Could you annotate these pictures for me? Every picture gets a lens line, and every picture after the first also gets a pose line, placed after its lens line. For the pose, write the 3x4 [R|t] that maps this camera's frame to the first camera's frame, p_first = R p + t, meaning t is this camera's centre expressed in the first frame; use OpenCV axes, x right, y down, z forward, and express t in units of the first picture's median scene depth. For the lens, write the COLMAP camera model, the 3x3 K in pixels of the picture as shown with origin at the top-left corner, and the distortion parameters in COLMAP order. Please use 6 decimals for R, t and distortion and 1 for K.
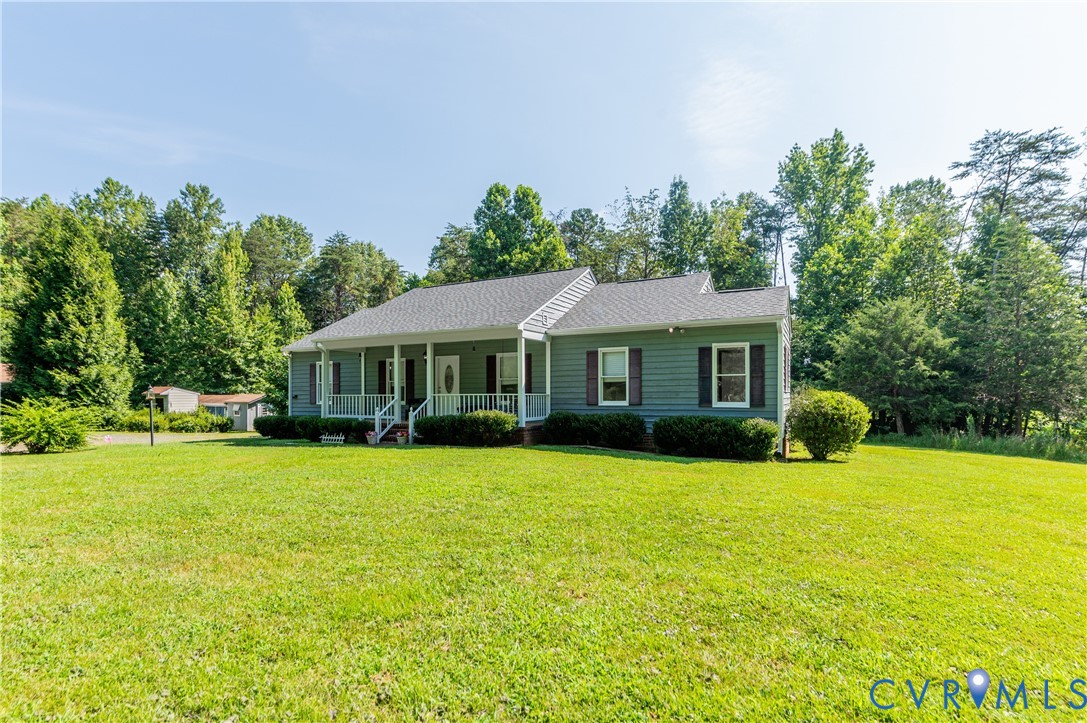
lens RADIAL K [[546.2, 0, 547.2], [0, 546.2, 387.6], [0, 0, 1]] dist [-0.001139, -0.000451]
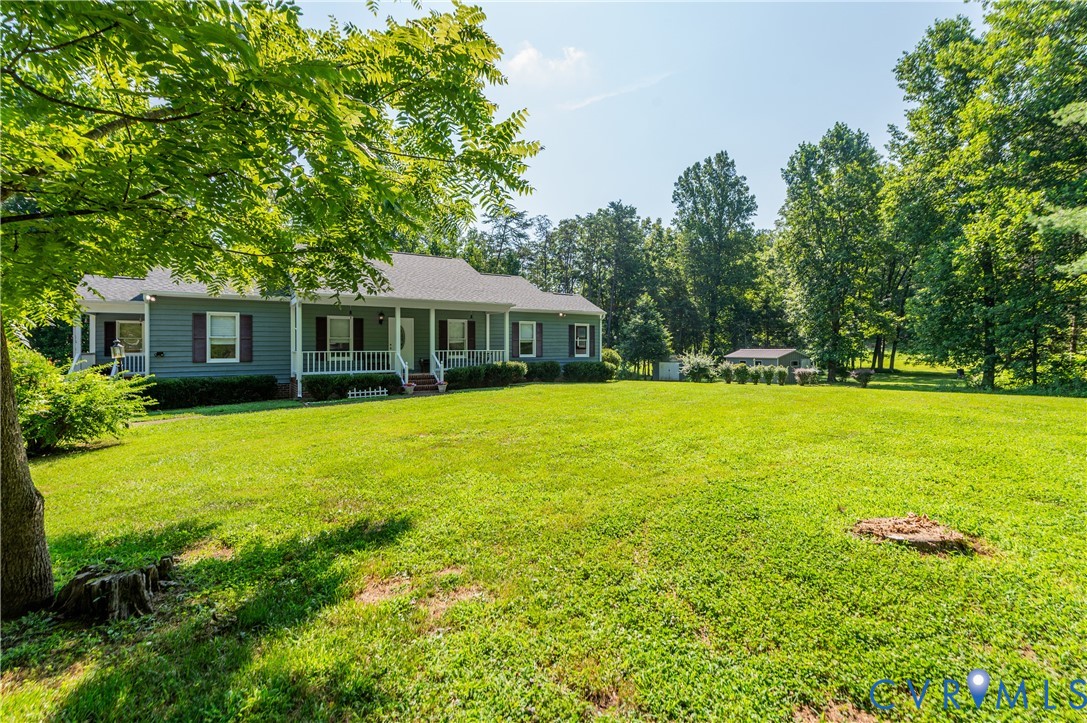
lens RADIAL K [[491.3, 0, 544.9], [0, 491.3, 357.7], [0, 0, 1]] dist [-0.000072, -0.001874]
pose [[0.483927, -0.006930, 0.875081, -1.082941], [-0.003808, 0.999943, 0.010024, 0.017452], [-0.875100, -0.008183, 0.483873, 0.266575]]
